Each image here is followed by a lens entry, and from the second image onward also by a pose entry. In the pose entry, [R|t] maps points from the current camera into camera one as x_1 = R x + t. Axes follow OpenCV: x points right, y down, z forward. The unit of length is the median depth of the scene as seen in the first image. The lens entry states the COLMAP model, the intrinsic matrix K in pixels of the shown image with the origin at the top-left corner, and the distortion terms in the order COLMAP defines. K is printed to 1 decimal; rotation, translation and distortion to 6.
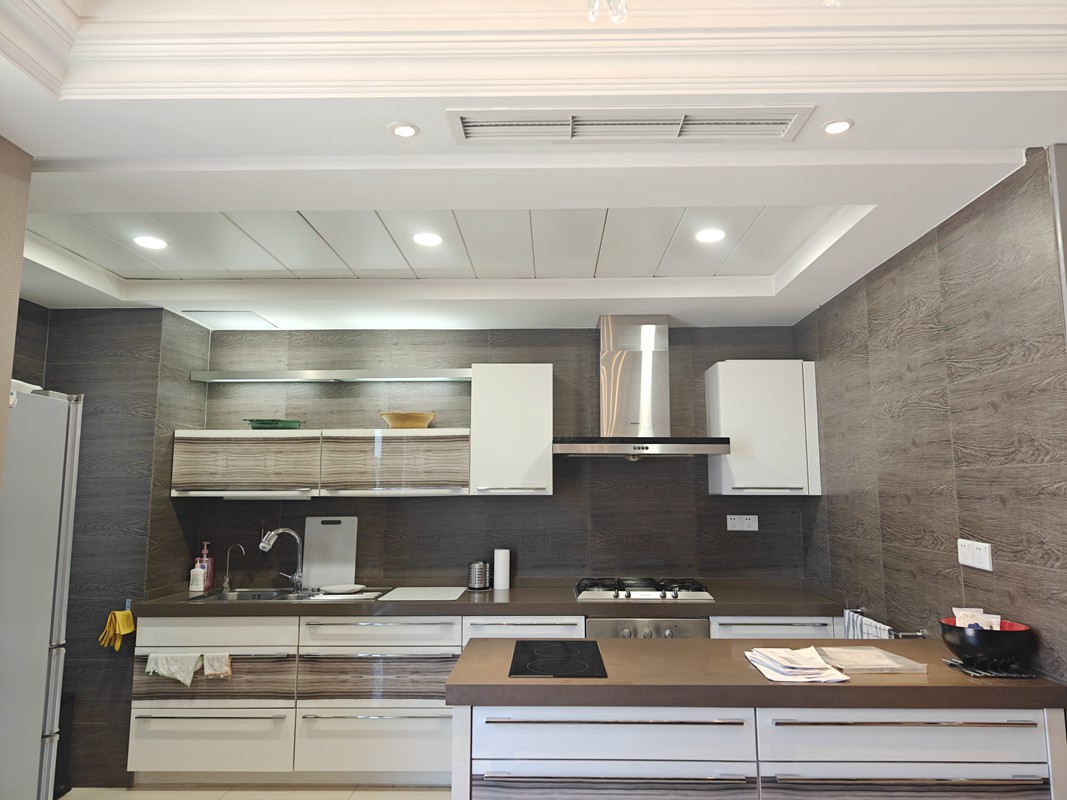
lens RADIAL K [[713.5, 0, 533.5], [0, 713.5, 400.0], [0, 0, 1]] dist [0.004787, 0.000933]
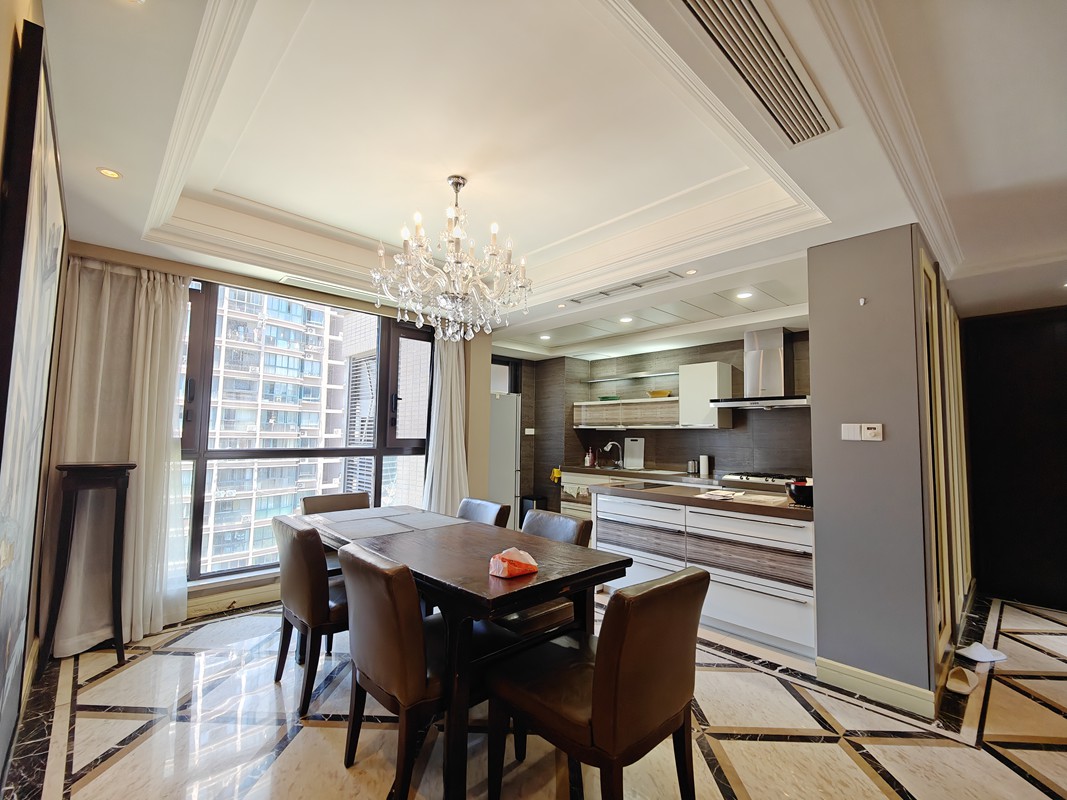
lens RADIAL K [[462.8, 0, 533.5], [0, 462.8, 400.0], [0, 0, 1]] dist [-0.001254, -0.000534]
pose [[0.682977, -0.038767, -0.729410, 0.596552], [0.083734, 0.996163, 0.025459, -0.020966], [0.725625, -0.078464, 0.683602, -0.235618]]
